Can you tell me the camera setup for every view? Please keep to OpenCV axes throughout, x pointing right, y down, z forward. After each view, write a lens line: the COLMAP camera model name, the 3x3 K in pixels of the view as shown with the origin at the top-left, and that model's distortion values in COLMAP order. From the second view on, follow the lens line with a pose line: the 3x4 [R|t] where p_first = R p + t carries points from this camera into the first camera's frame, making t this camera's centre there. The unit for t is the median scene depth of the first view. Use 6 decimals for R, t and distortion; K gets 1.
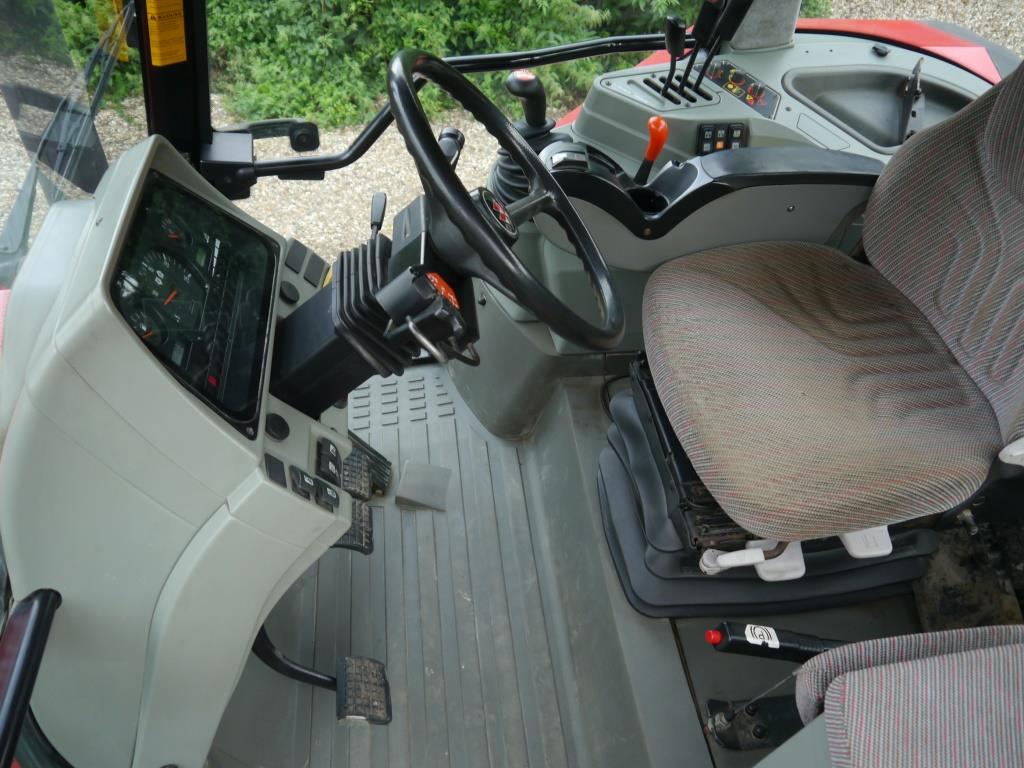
lens RADIAL K [[836.3, 0, 512.0], [0, 836.3, 384.0], [0, 0, 1]] dist [0.000038, 0.002498]
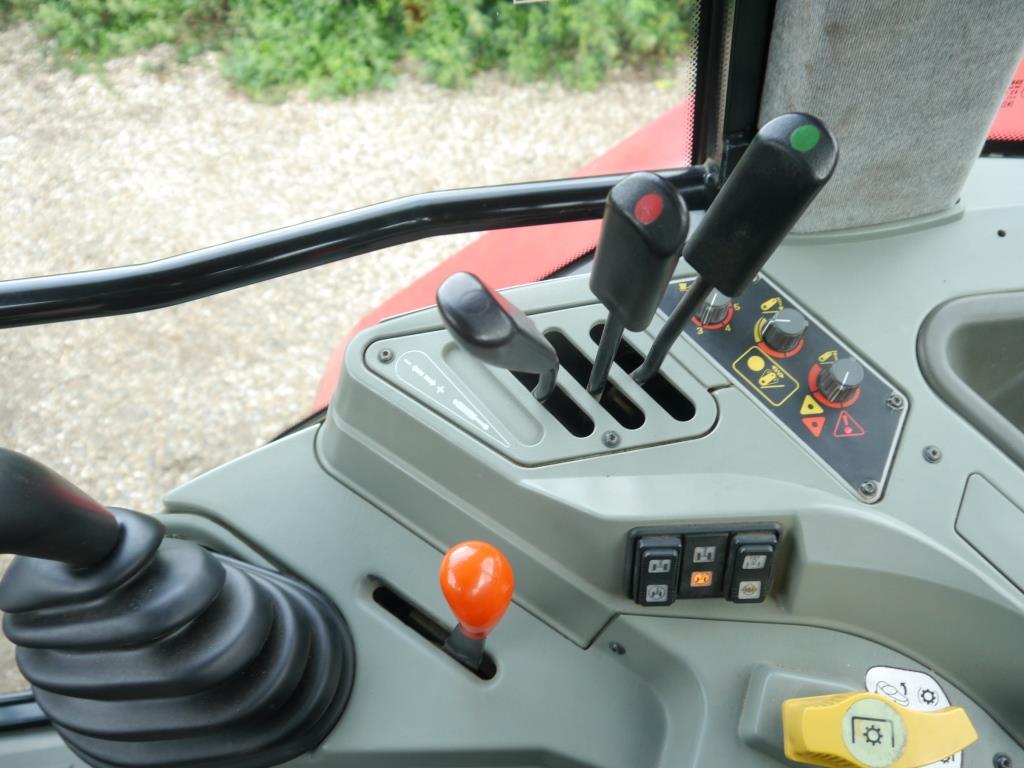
lens RADIAL K [[825.1, 0, 512.0], [0, 825.1, 384.0], [0, 0, 1]] dist [-0.007491, -0.004612]
pose [[0.992366, 0.045340, -0.114688, 0.059477], [-0.034368, 0.994798, 0.095898, -0.110592], [0.118439, -0.091224, 0.988762, 0.194218]]
